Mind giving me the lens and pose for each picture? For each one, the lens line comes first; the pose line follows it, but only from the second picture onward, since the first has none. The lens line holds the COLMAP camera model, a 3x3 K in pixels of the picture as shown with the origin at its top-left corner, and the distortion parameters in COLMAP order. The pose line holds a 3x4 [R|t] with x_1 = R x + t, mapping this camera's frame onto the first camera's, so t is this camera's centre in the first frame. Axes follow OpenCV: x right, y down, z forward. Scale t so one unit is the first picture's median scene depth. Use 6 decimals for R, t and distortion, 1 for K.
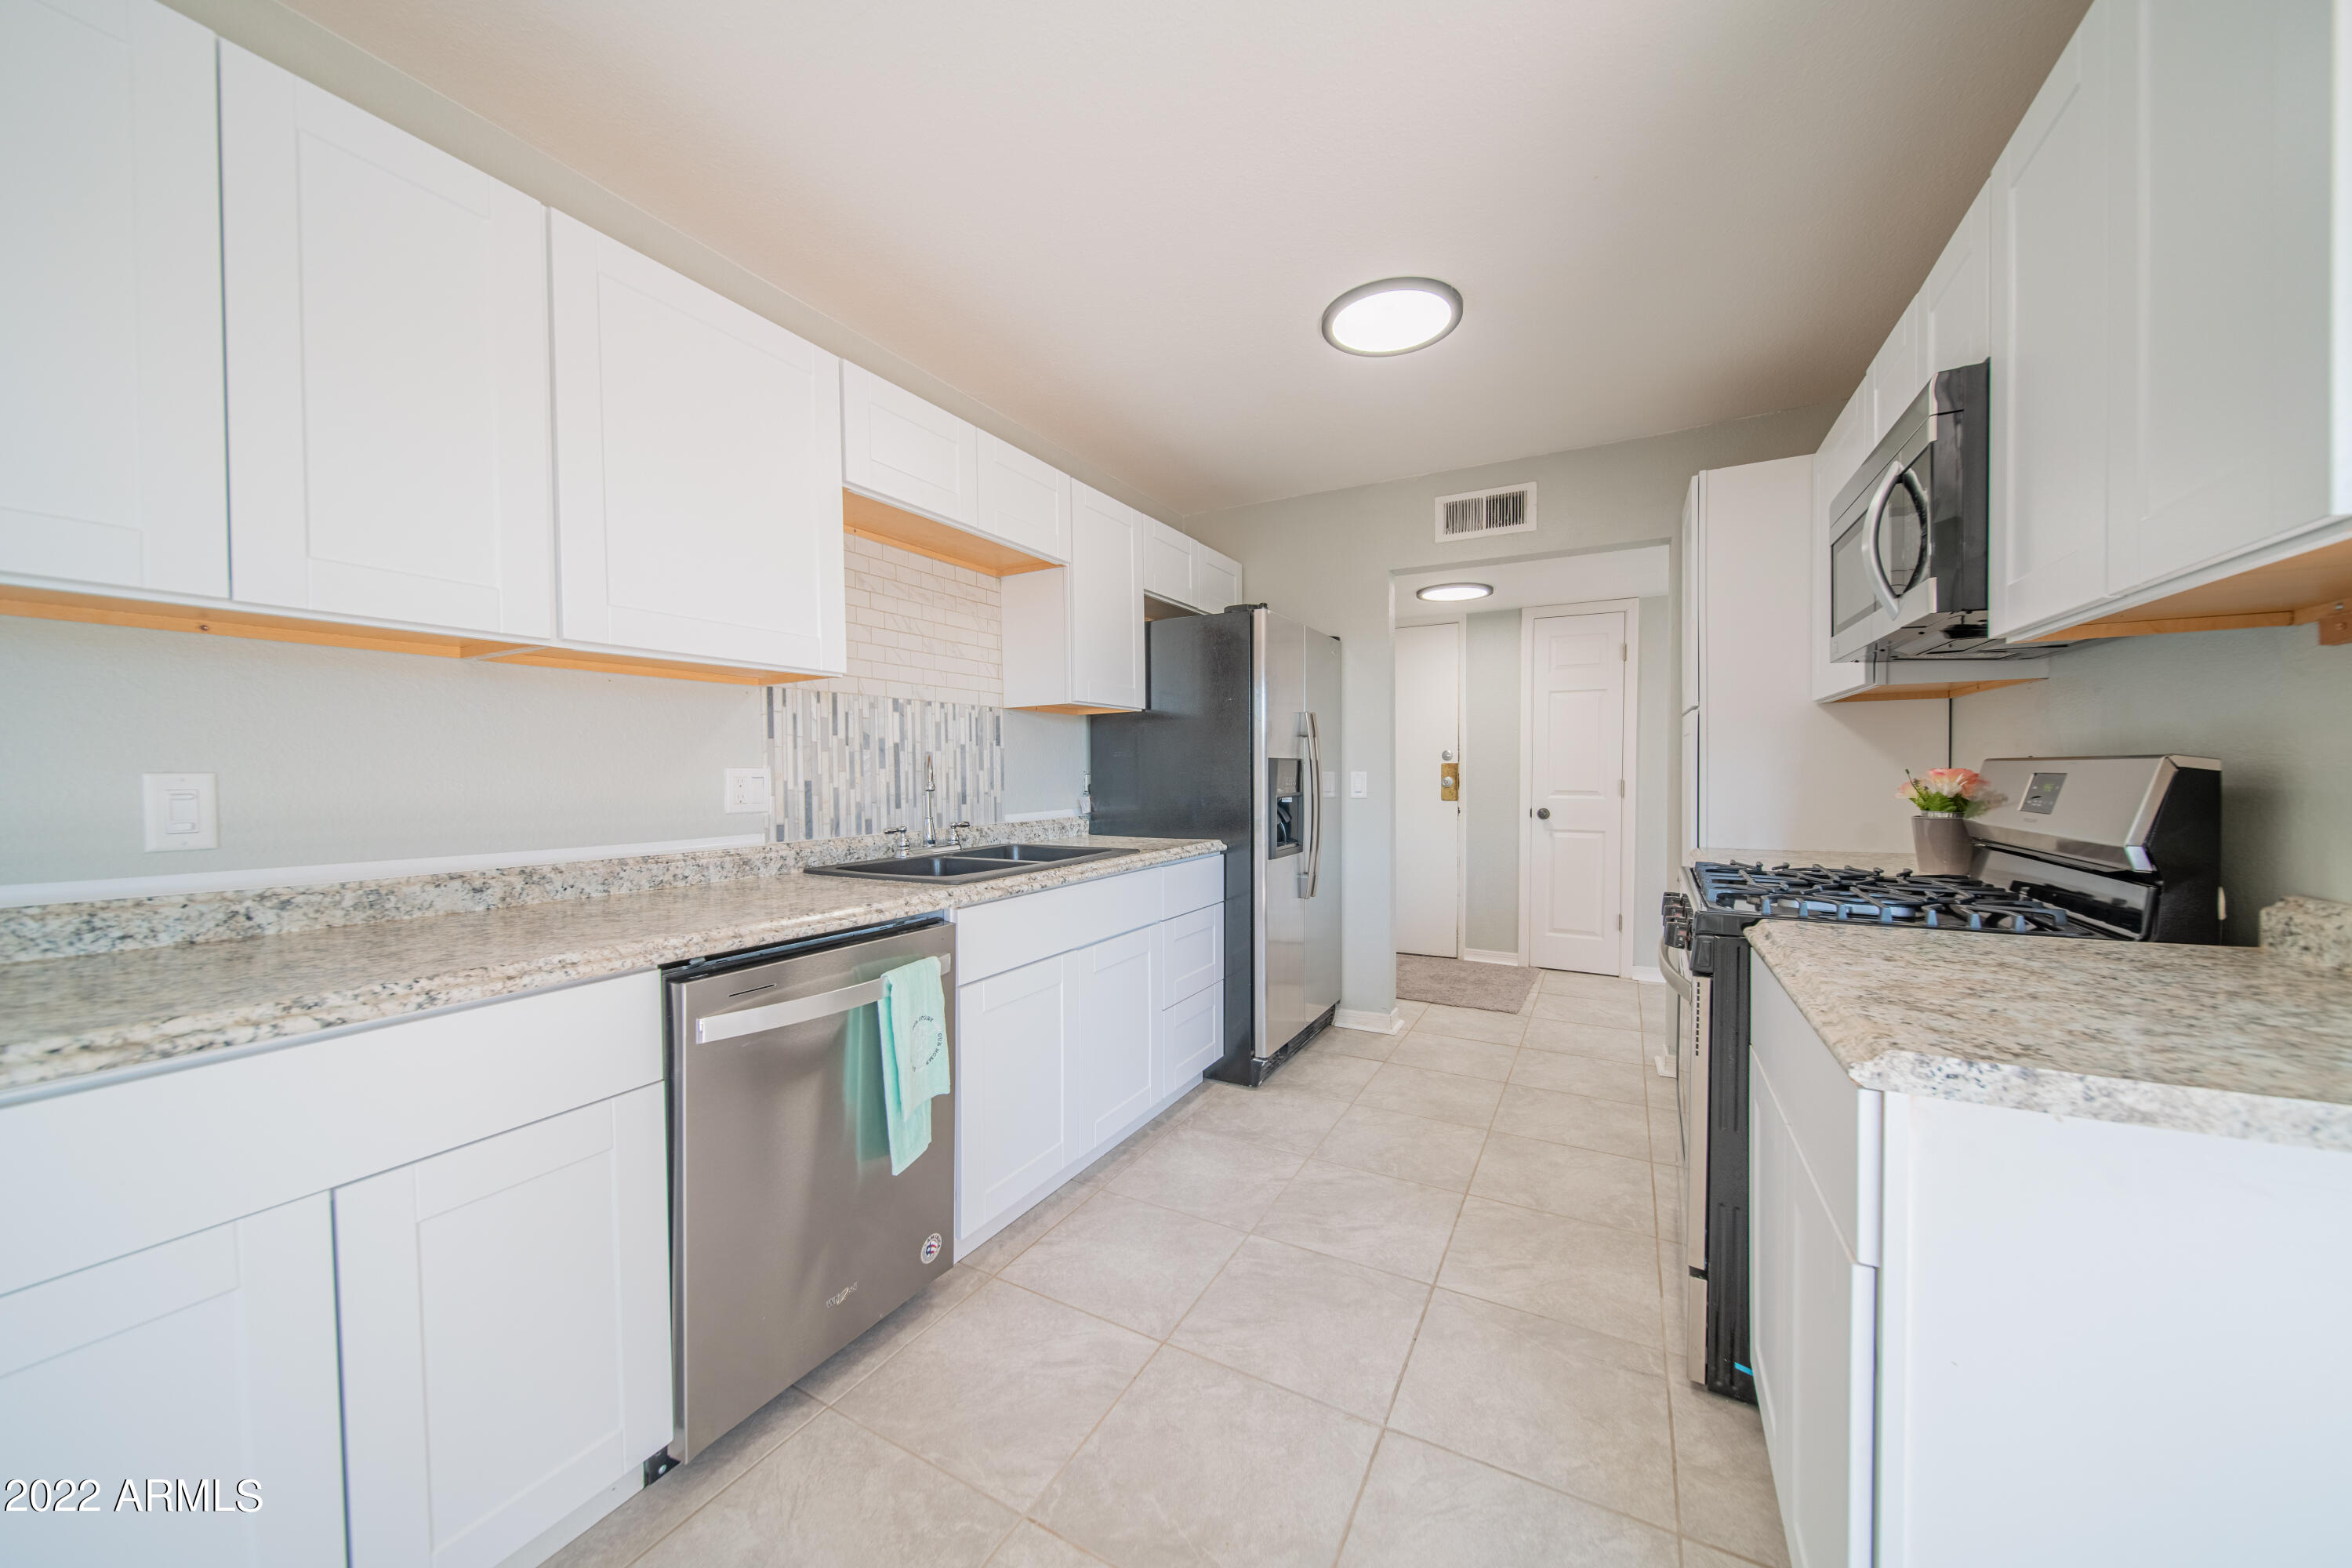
lens RADIAL K [[822.8, 0, 1167.3], [0, 822.8, 789.8], [0, 0, 1]] dist [0.001137, -0.001867]
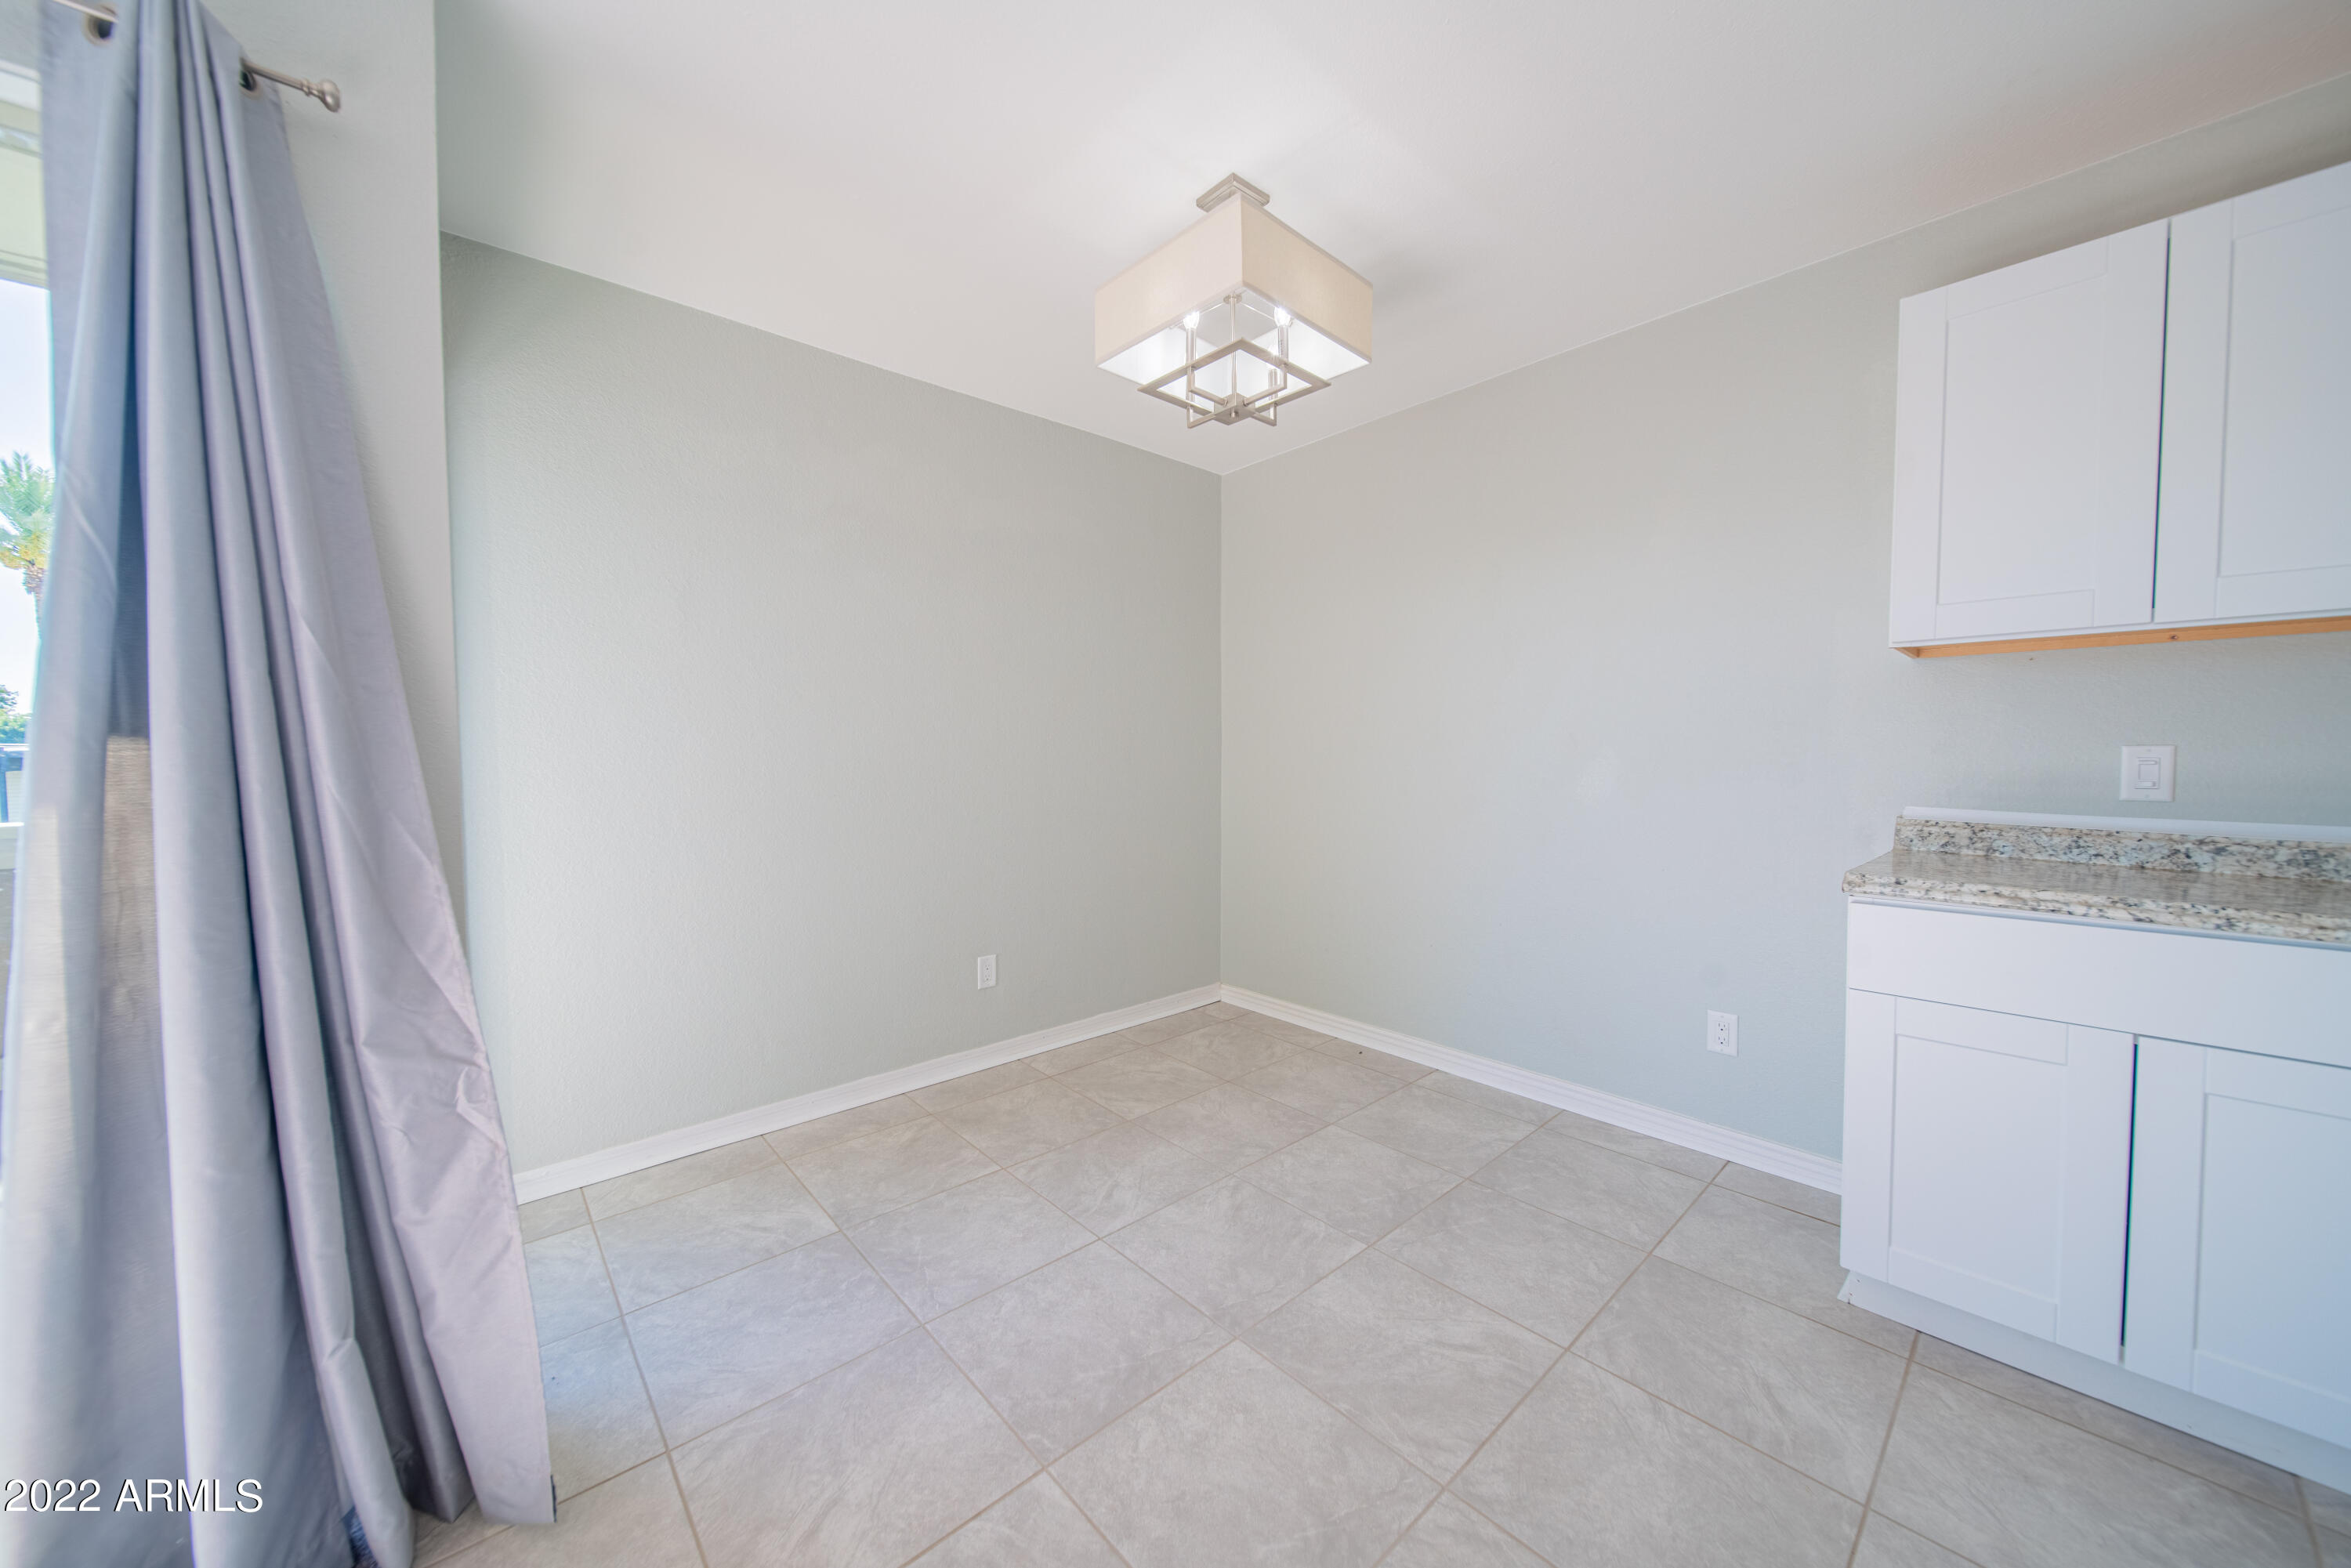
lens RADIAL K [[822.4, 0, 1164.9], [0, 822.4, 789.8], [0, 0, 1]] dist [0.001137, -0.001867]
pose [[-0.335496, 0.048514, -0.940792, 0.371356], [-0.015389, 0.998258, 0.056965, 0.000676], [0.941916, 0.033590, -0.334164, -0.056946]]
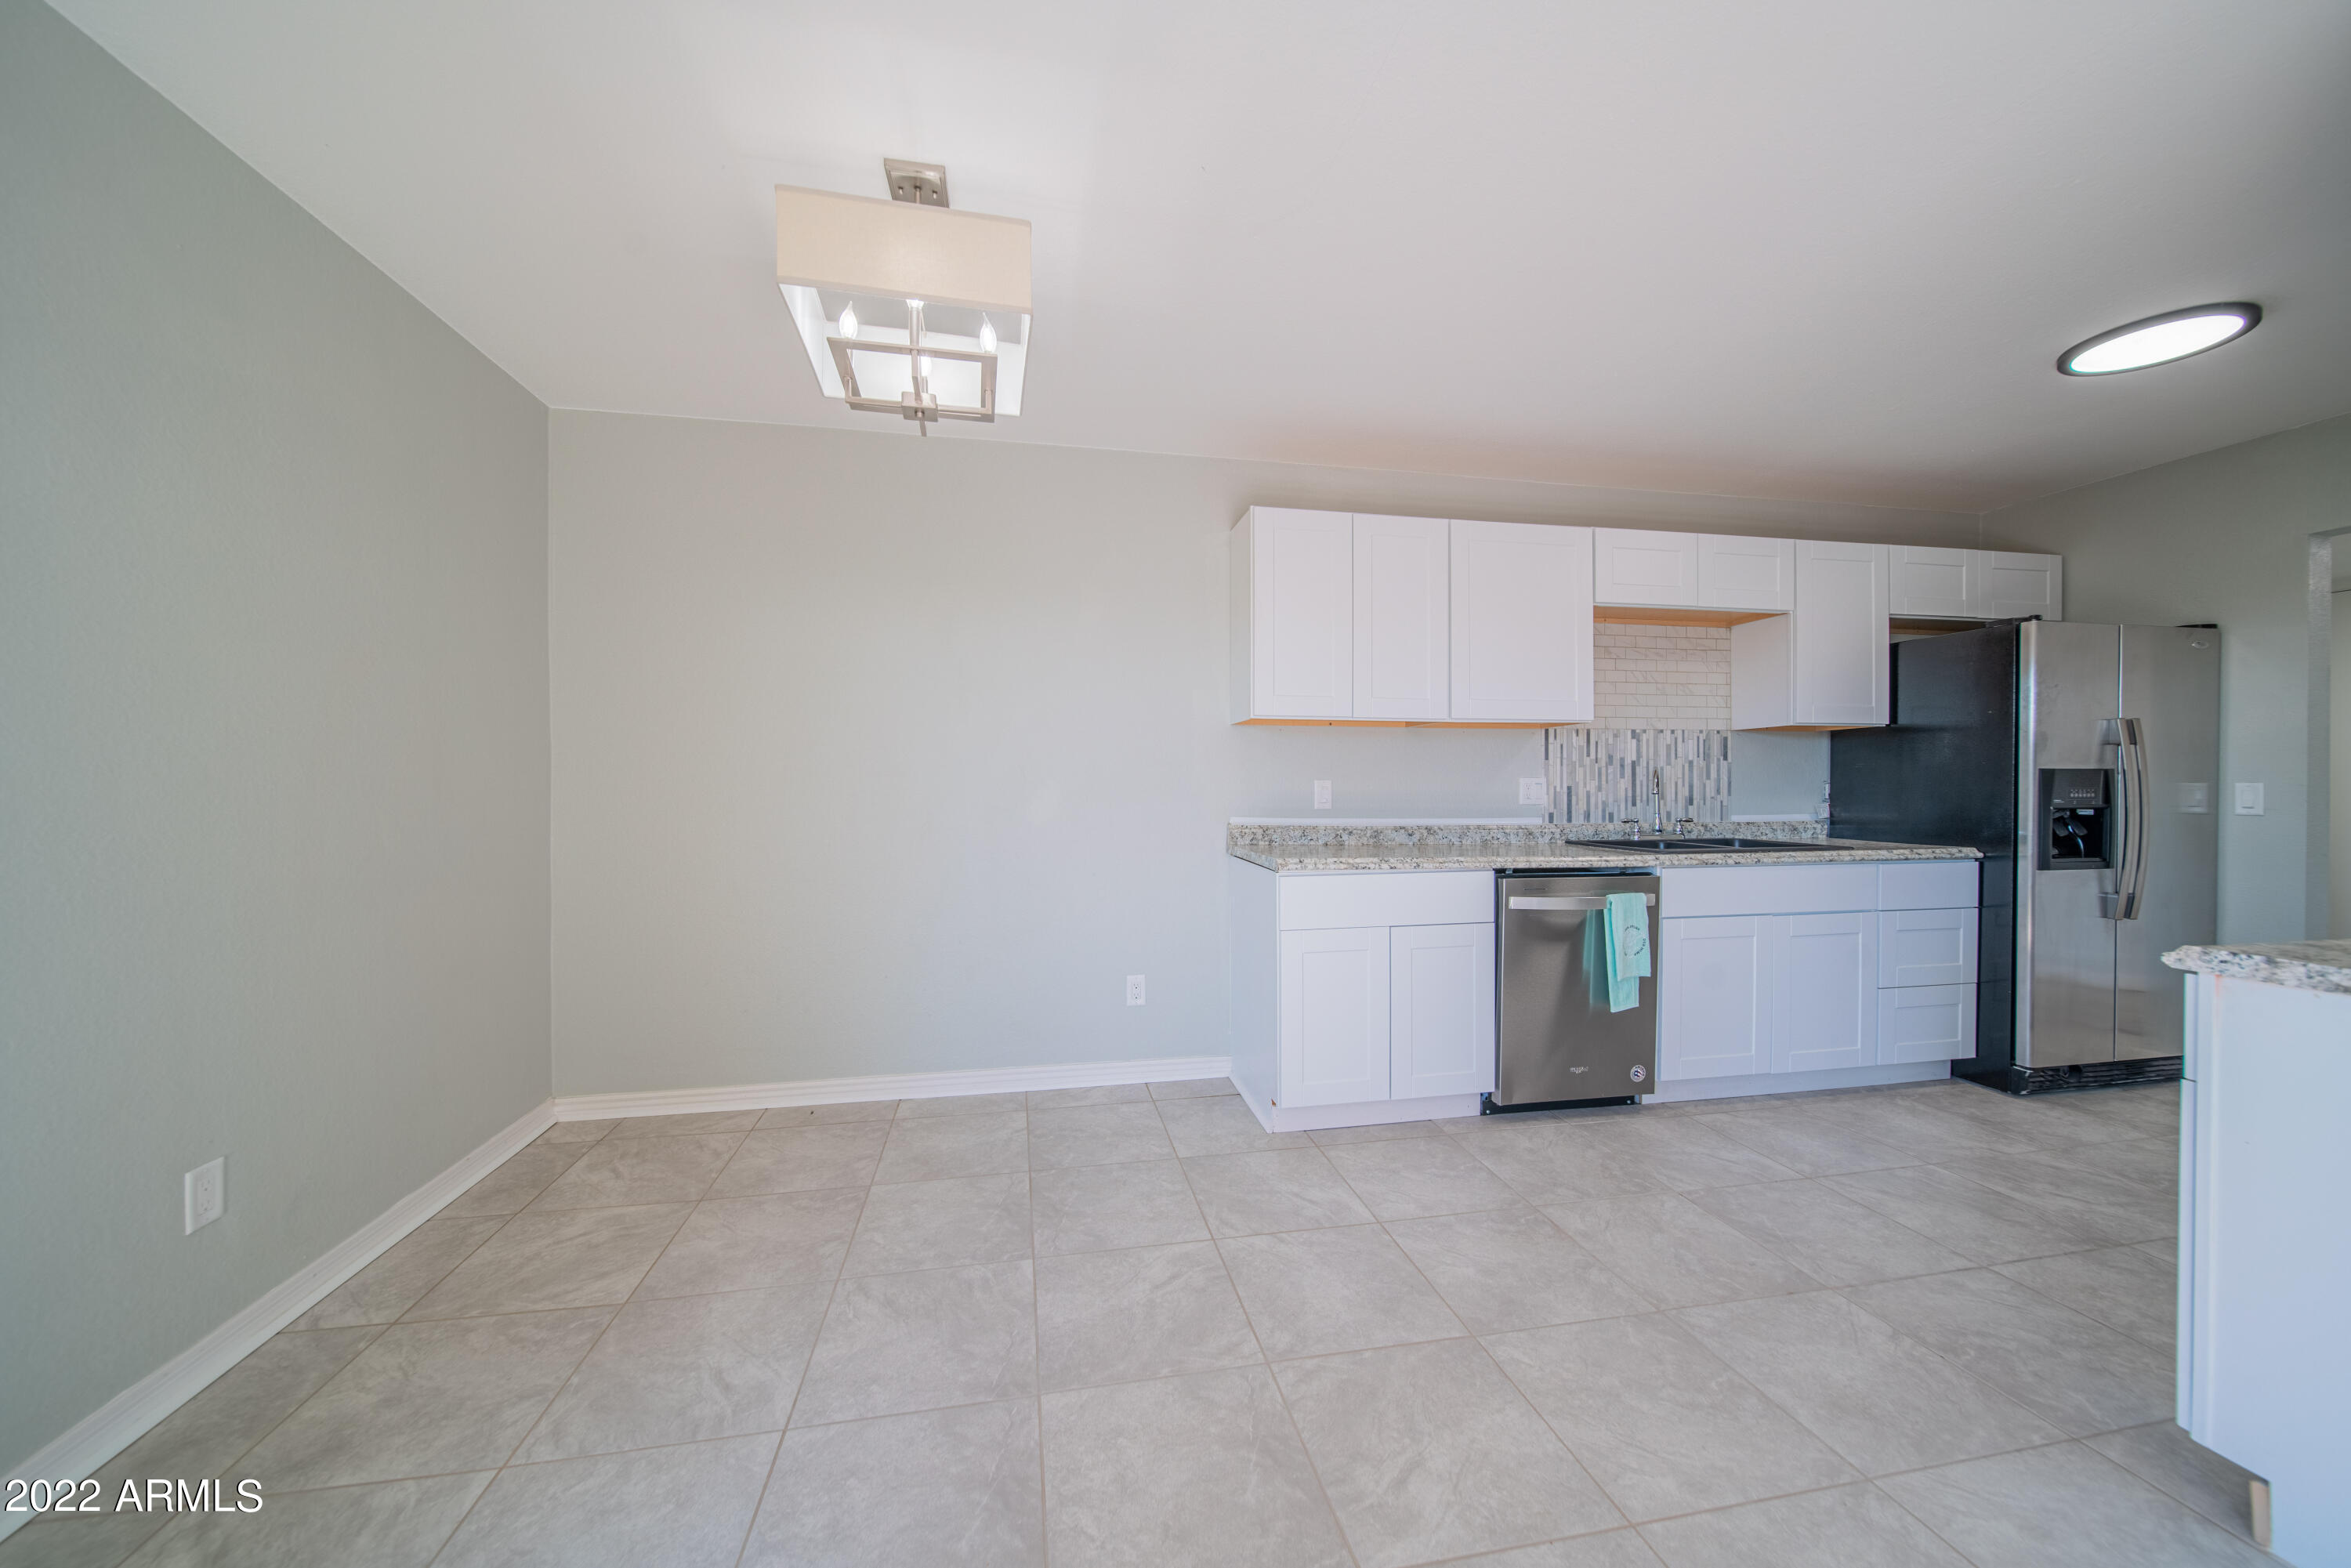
lens RADIAL K [[822.4, 0, 1167.2], [0, 822.4, 789.0], [0, 0, 1]] dist [0.001137, -0.001867]
pose [[0.635783, 0.012374, -0.771769, 0.287592], [-0.020455, 0.999790, -0.000820, 0.011559], [0.771597, 0.016308, 0.635903, -0.592939]]
